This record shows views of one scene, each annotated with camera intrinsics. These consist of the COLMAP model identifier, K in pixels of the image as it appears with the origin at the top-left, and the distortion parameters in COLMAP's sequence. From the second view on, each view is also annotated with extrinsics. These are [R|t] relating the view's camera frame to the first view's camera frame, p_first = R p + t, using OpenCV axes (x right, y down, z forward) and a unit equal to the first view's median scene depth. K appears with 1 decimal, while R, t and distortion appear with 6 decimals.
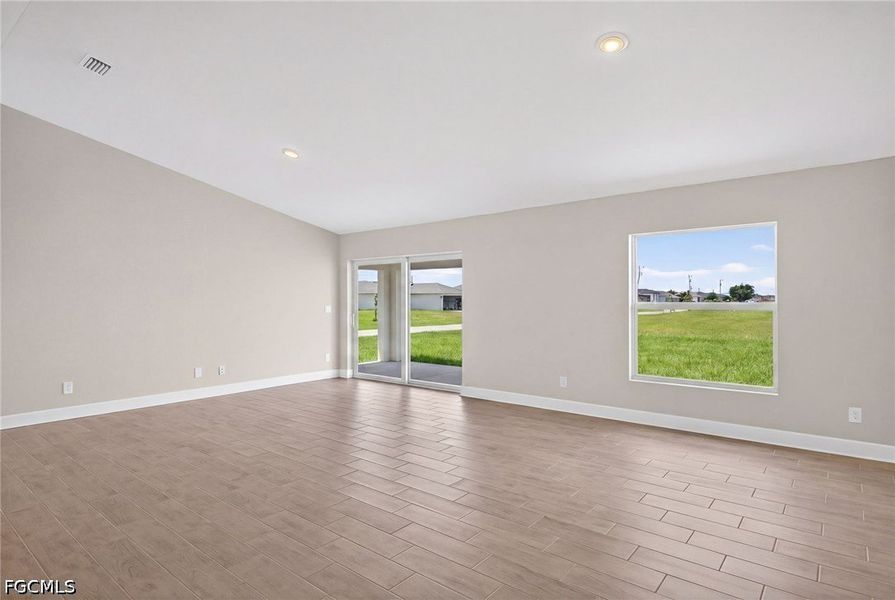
lens RADIAL K [[478.8, 0, 442.4], [0, 478.8, 297.0], [0, 0, 1]] dist [0.004130, 0.001894]
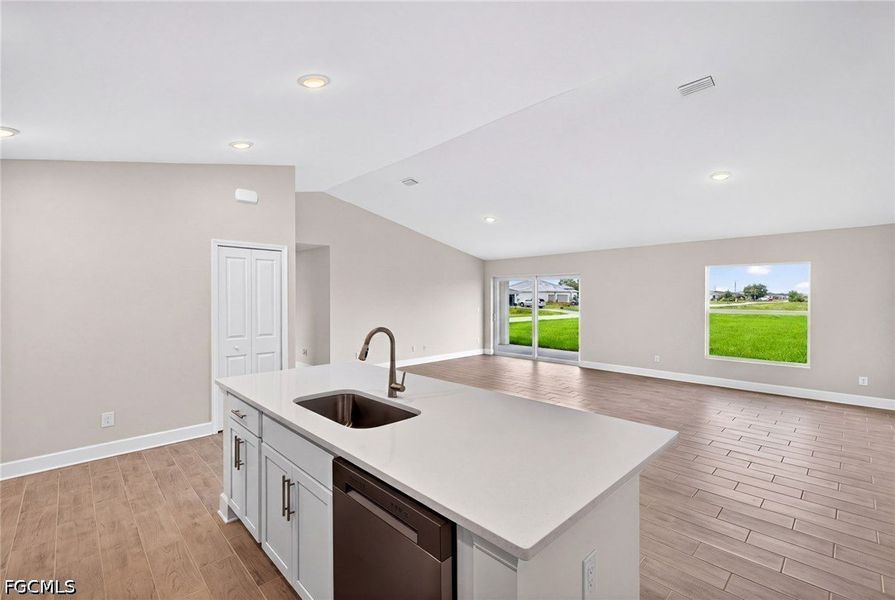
lens RADIAL K [[383.1, 0, 444.2], [0, 383.1, 298.9], [0, 0, 1]] dist [0.002149, -0.000396]
pose [[0.992503, 0.003765, -0.122163, -0.218994], [-0.002367, 0.999930, 0.011586, -0.024628], [0.122198, -0.011210, 0.992442, -0.256423]]
